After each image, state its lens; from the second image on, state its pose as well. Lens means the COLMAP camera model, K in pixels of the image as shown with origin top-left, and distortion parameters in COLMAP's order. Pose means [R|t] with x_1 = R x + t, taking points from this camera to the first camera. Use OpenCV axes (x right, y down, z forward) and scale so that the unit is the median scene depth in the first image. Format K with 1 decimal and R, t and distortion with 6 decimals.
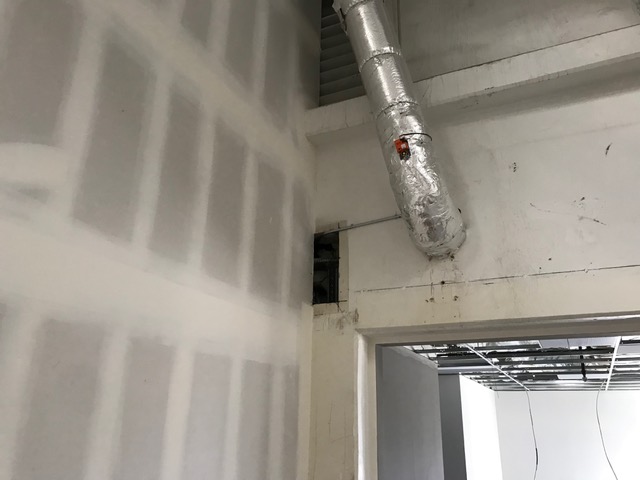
lens RADIAL K [[527.5, 0, 319.8], [0, 527.5, 240.6], [0, 0, 1]] dist [0.036162, -0.046249]
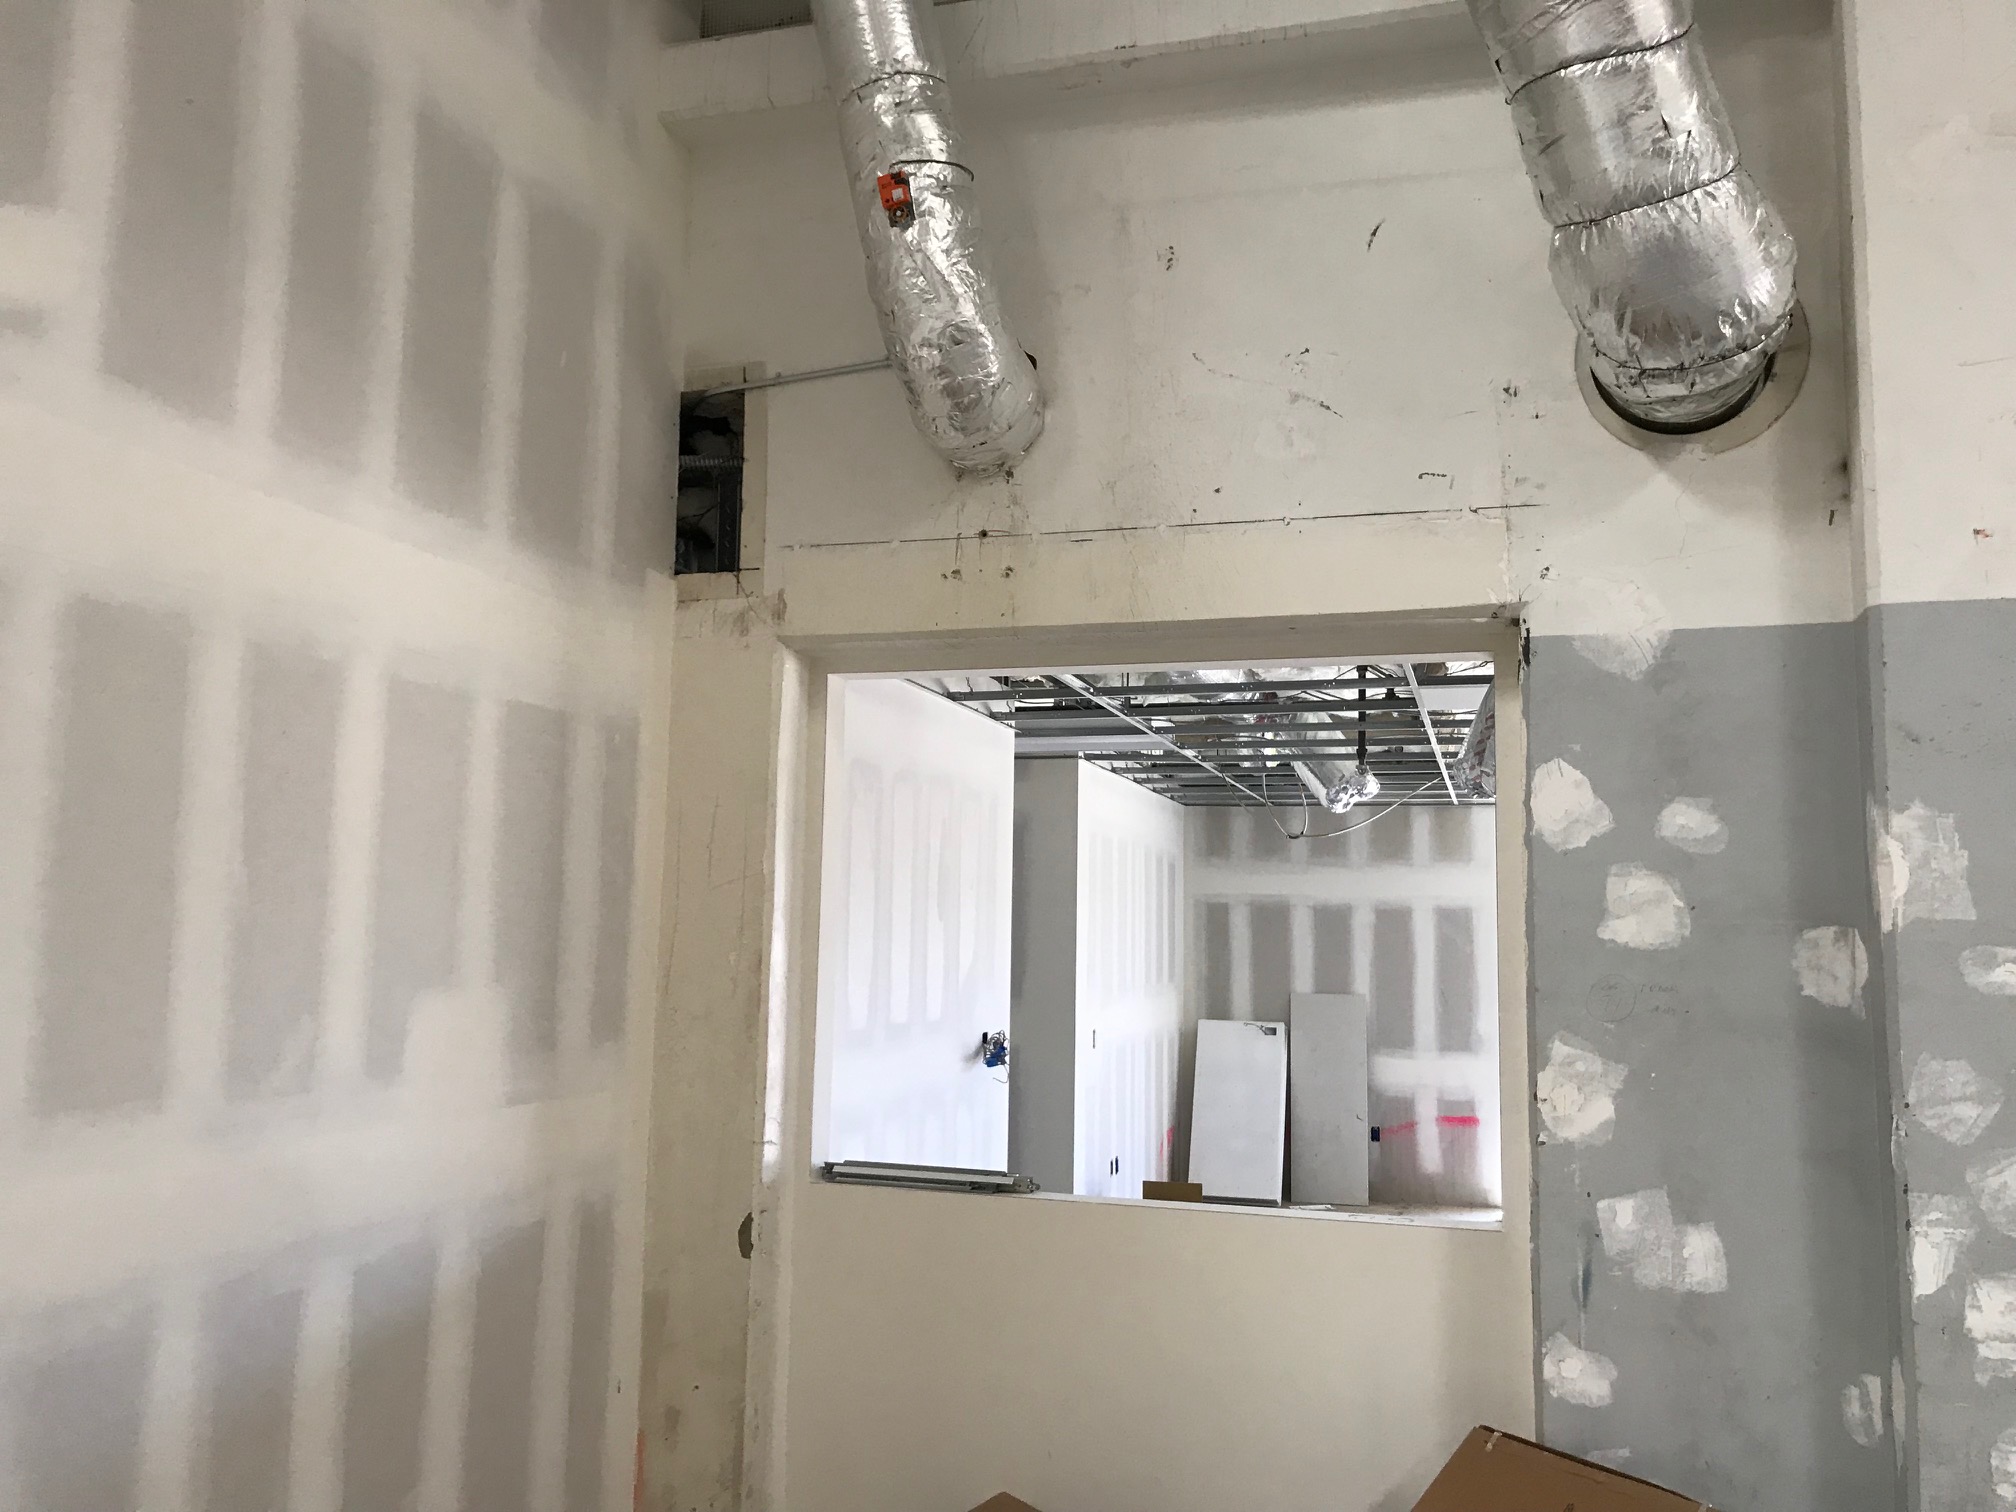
lens RADIAL K [[1661.6, 0, 1004.1], [0, 1661.6, 751.1], [0, 0, 1]] dist [0.036162, -0.046249]
pose [[0.987493, 0.013948, 0.157044, 0.041446], [-0.050137, 0.972154, 0.228916, -0.057807], [-0.149478, -0.233926, 0.960695, -0.328872]]
